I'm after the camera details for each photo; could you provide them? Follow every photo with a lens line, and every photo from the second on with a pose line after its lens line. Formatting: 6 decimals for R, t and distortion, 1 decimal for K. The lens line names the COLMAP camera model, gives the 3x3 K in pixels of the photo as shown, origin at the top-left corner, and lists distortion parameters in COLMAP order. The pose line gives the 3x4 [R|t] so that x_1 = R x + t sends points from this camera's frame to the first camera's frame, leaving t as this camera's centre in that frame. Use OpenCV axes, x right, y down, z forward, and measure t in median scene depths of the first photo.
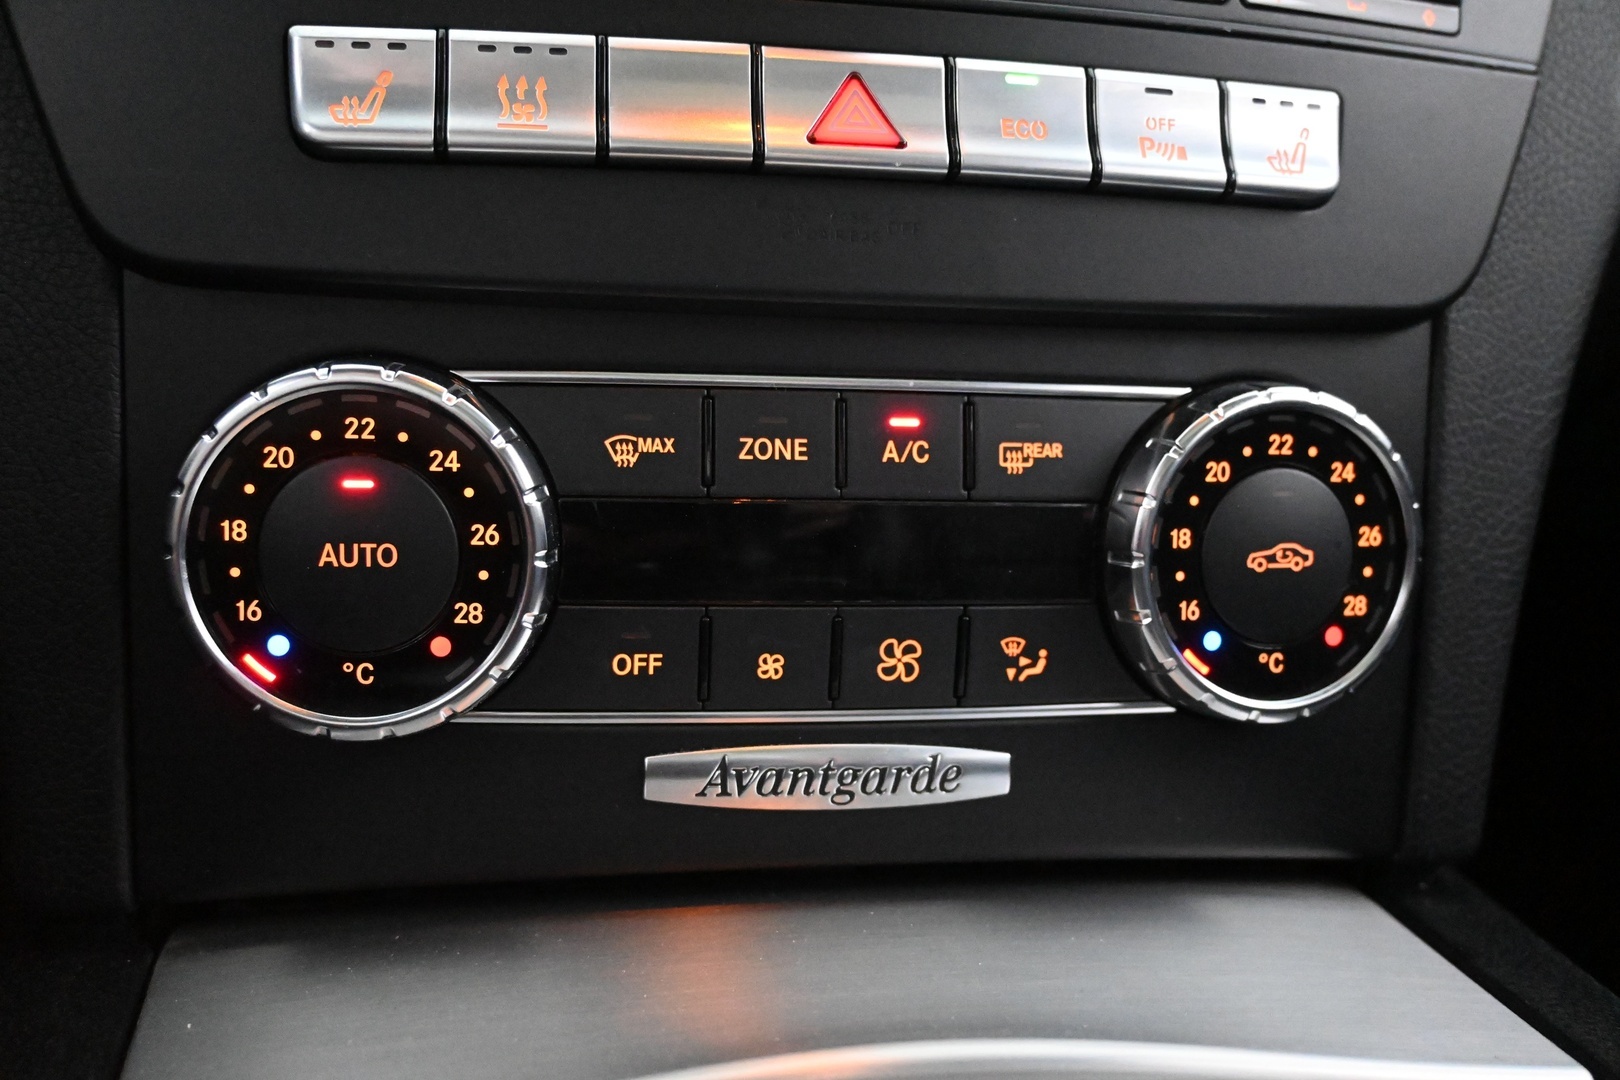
lens RADIAL K [[1536.4, 0, 808.9], [0, 1536.4, 542.0], [0, 0, 1]] dist [0.004523, 0.000000]
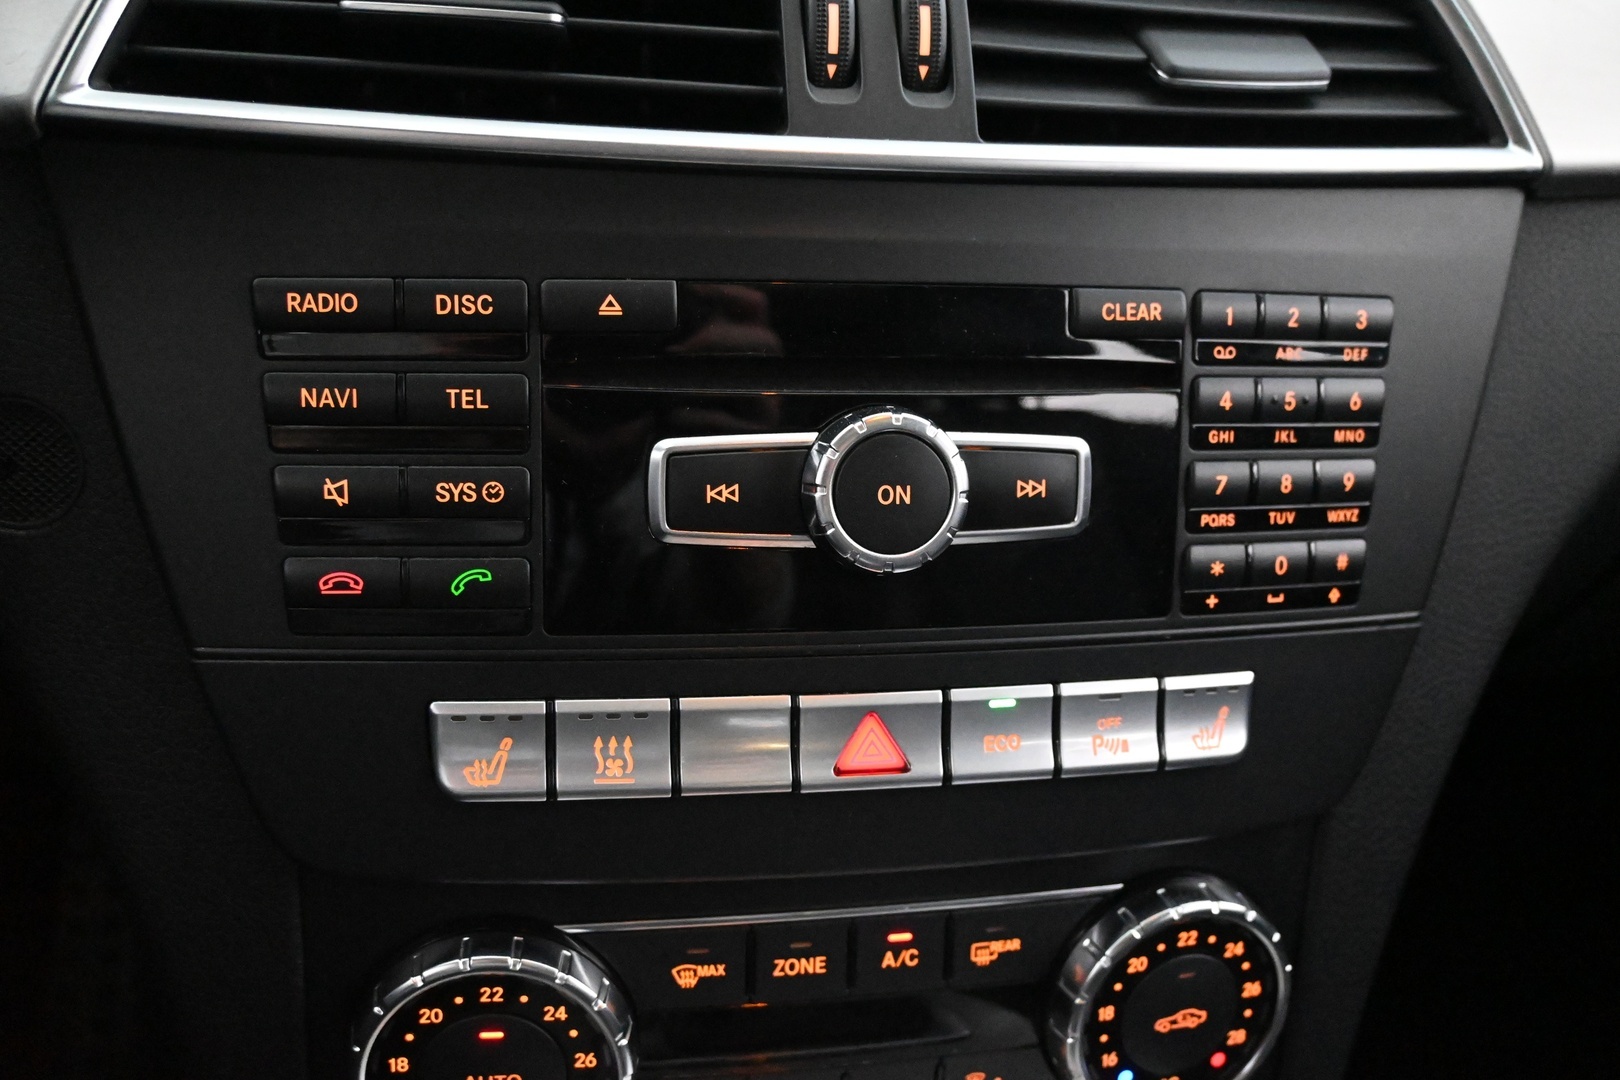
lens RADIAL K [[1588.6, 0, 811.9], [0, 1588.6, 530.6], [0, 0, 1]] dist [0.007726, 0.000000]
pose [[0.999350, 0.017471, 0.031548, -0.061883], [-0.023779, 0.976924, 0.212257, -0.708574], [-0.027111, -0.212869, 0.976704, -0.242798]]
